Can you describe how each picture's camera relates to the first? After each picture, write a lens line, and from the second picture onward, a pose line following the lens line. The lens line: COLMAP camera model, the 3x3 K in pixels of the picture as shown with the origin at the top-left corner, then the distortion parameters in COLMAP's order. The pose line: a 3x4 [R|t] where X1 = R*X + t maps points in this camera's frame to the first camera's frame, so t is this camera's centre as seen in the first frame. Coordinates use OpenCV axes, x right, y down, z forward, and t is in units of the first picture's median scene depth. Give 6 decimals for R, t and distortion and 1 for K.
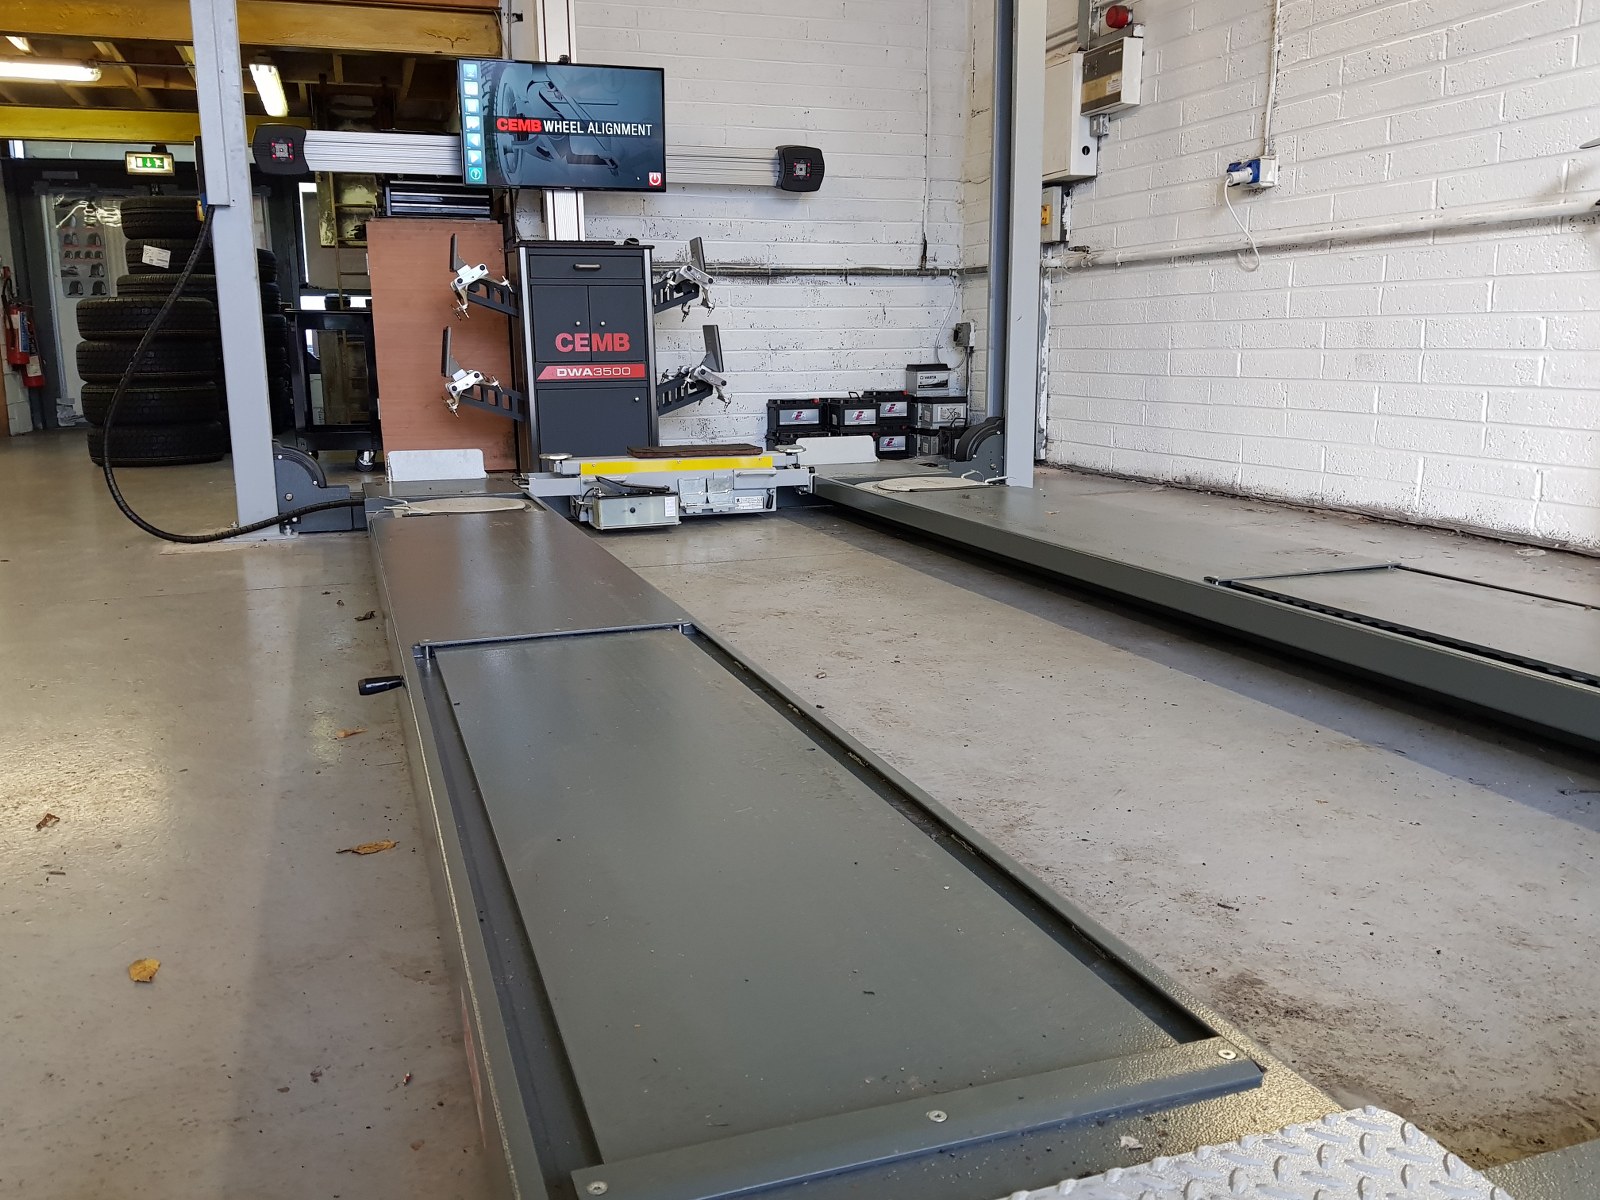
lens RADIAL K [[1280.2, 0, 772.8], [0, 1280.2, 592.5], [0, 0, 1]] dist [0.126119, -0.263512]
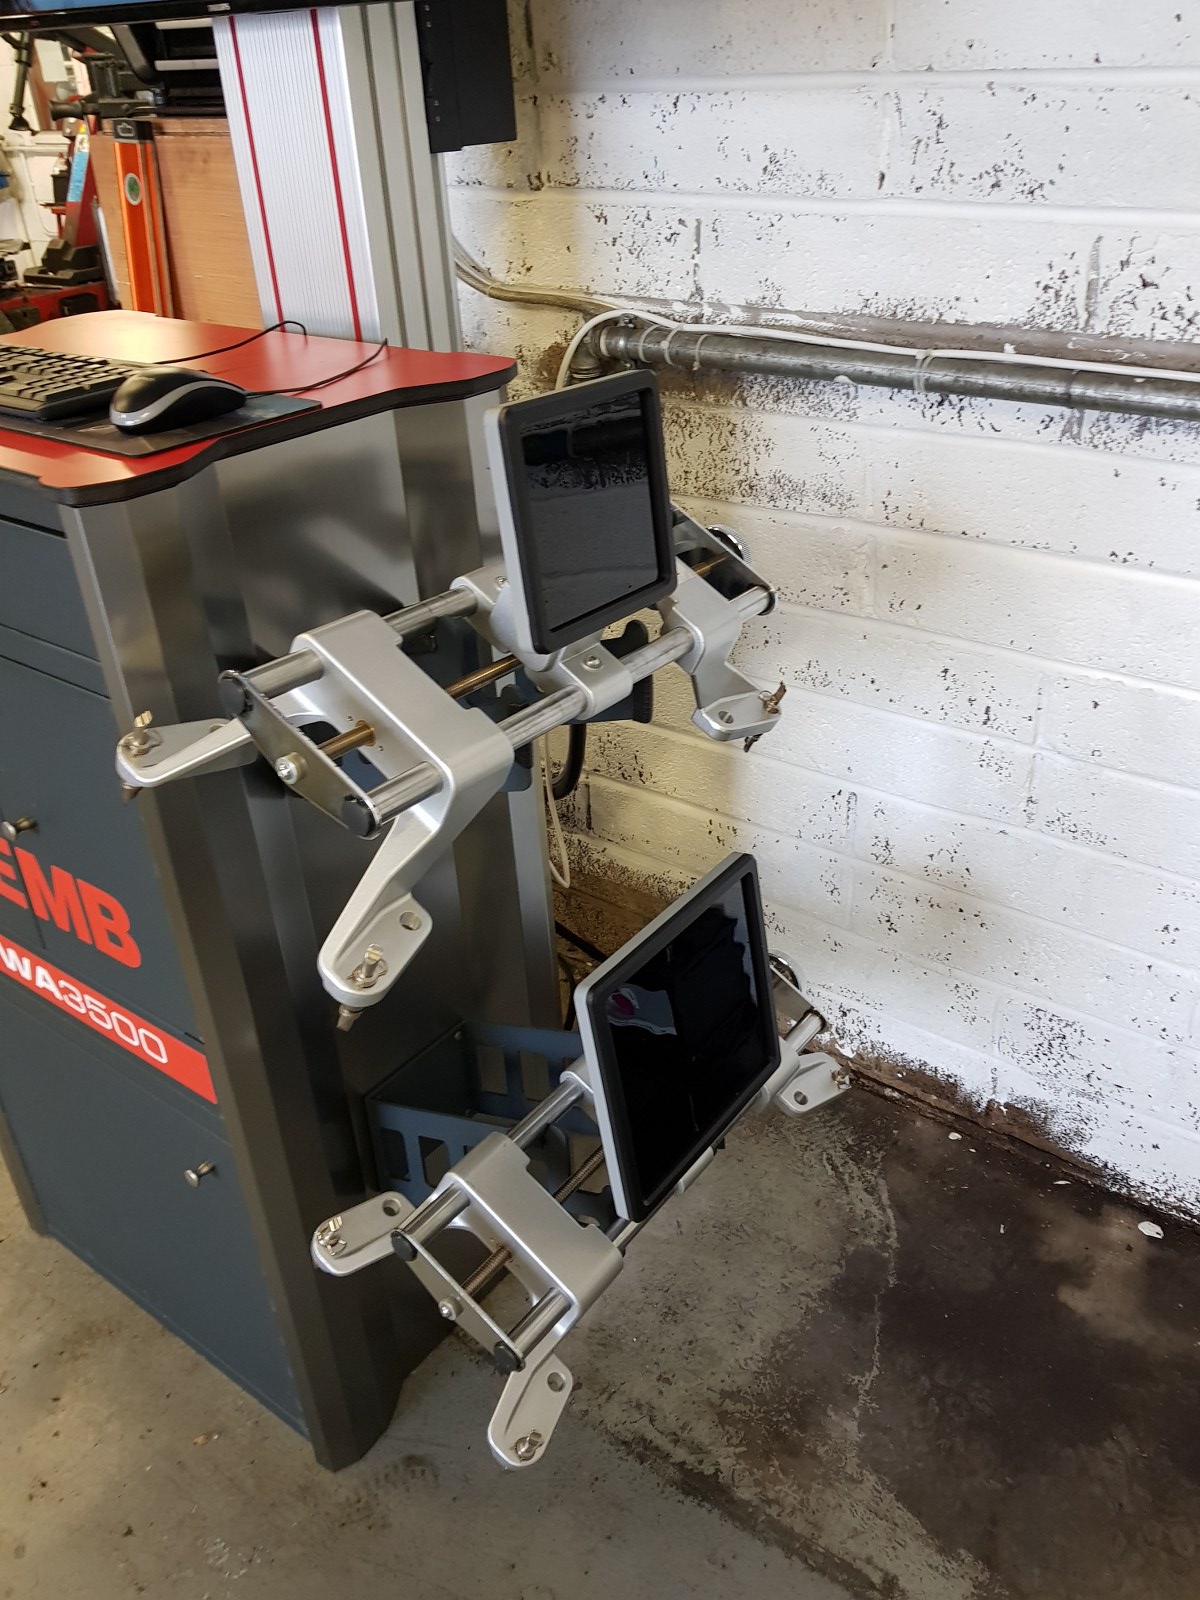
lens RADIAL K [[1292.3, 0, 633.7], [0, 1292.3, 787.6], [0, 0, 1]] dist [0.054602, -0.100880]
pose [[0.588824, 0.391386, -0.707180, 0.058454], [-0.125727, 0.908642, 0.398200, -0.297615], [0.798423, -0.145558, 0.584238, 0.939747]]
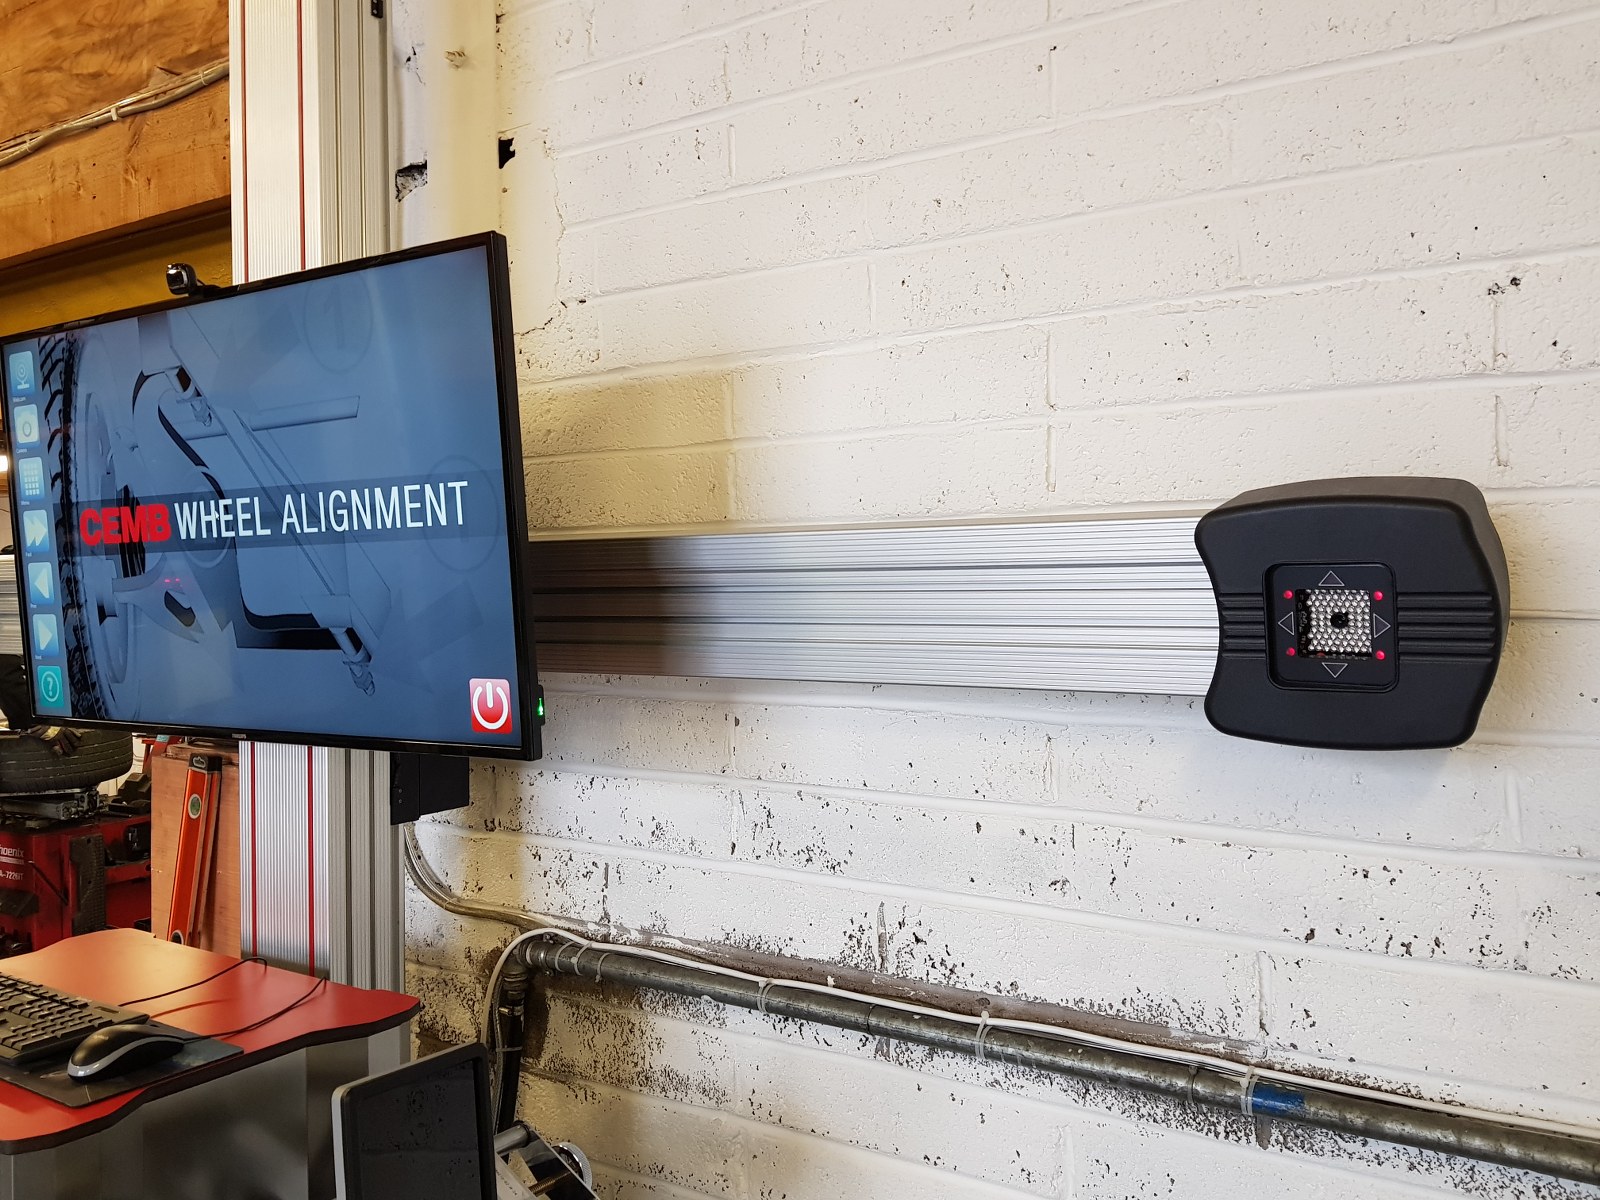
lens RADIAL K [[1284.2, 0, 767.8], [0, 1284.2, 598.7], [0, 0, 1]] dist [0.151932, -0.326512]
pose [[0.625070, 0.012729, -0.780465, 0.119259], [-0.149358, 0.983343, -0.103582, -0.334931], [0.766146, 0.181315, 0.616559, 0.932431]]
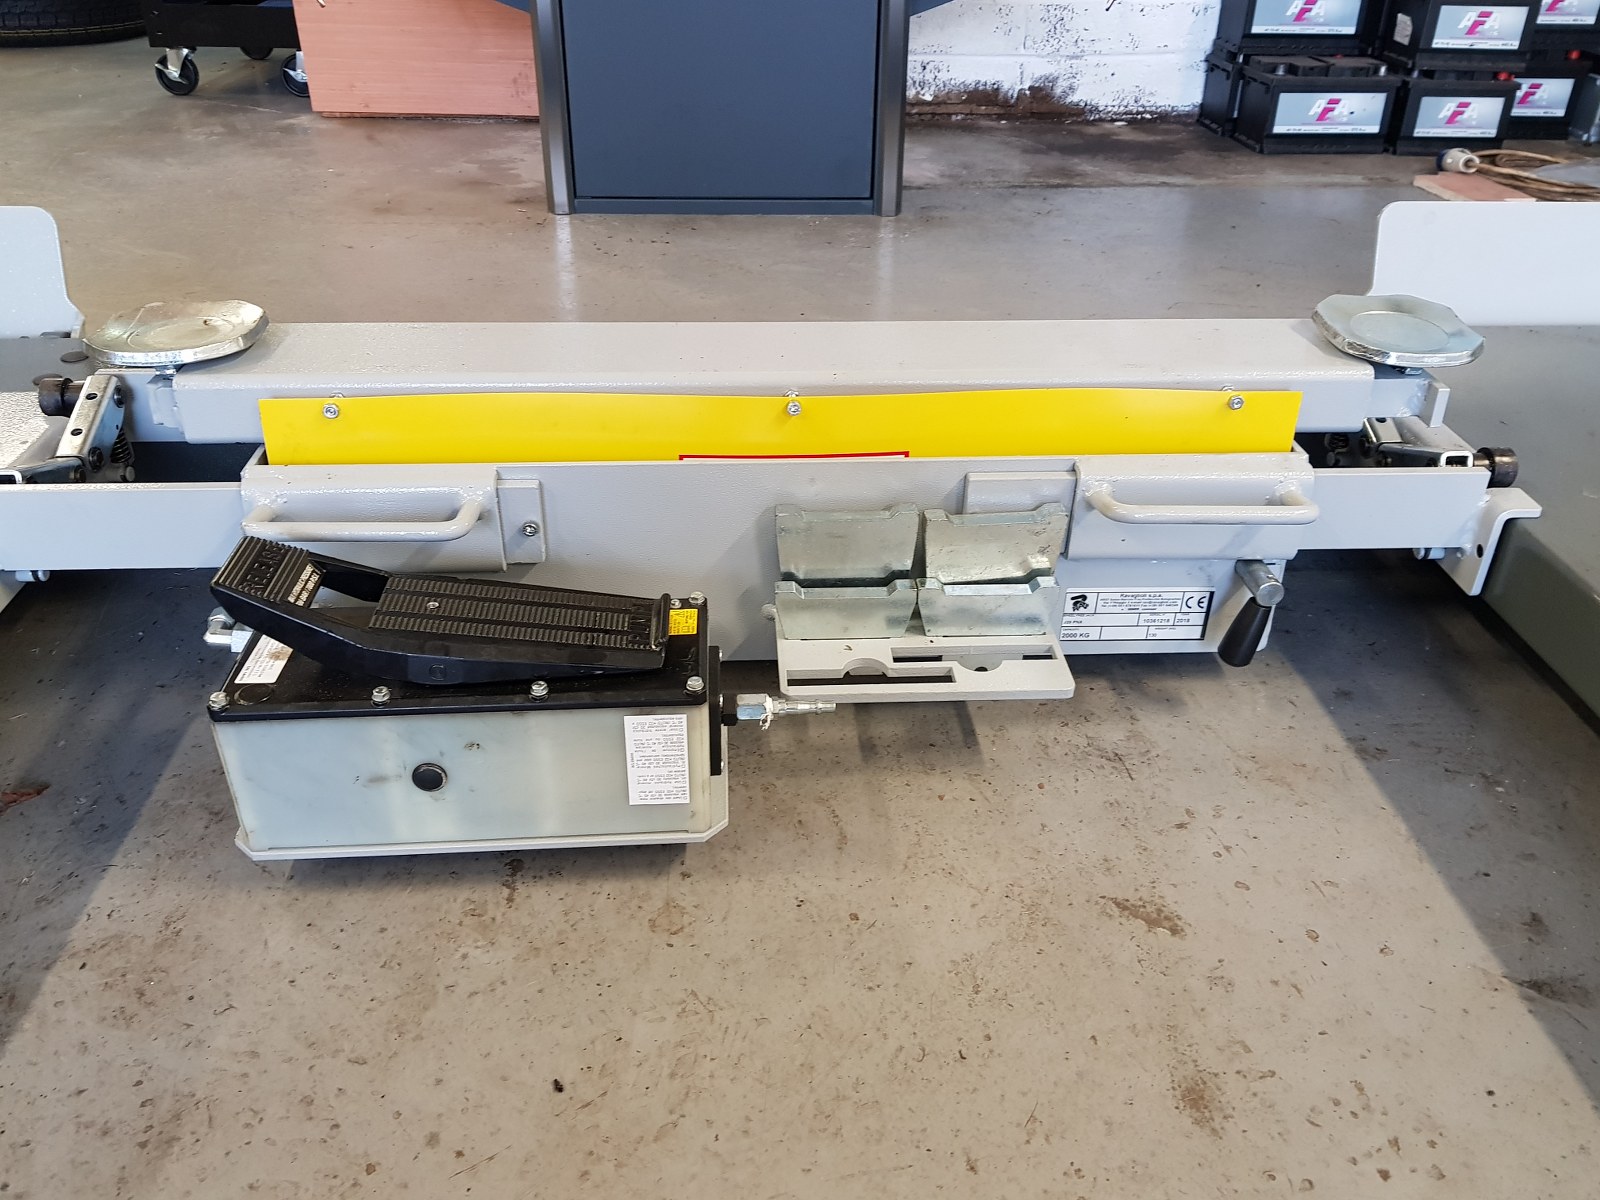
lens RADIAL K [[1265.0, 0, 771.5], [0, 1265.0, 606.8], [0, 0, 1]] dist [0.055713, -0.096461]
pose [[0.960588, 0.159475, -0.227682, -0.021930], [-0.071055, 0.932723, 0.353524, -0.109017], [0.268743, -0.323413, 0.907293, 0.633569]]
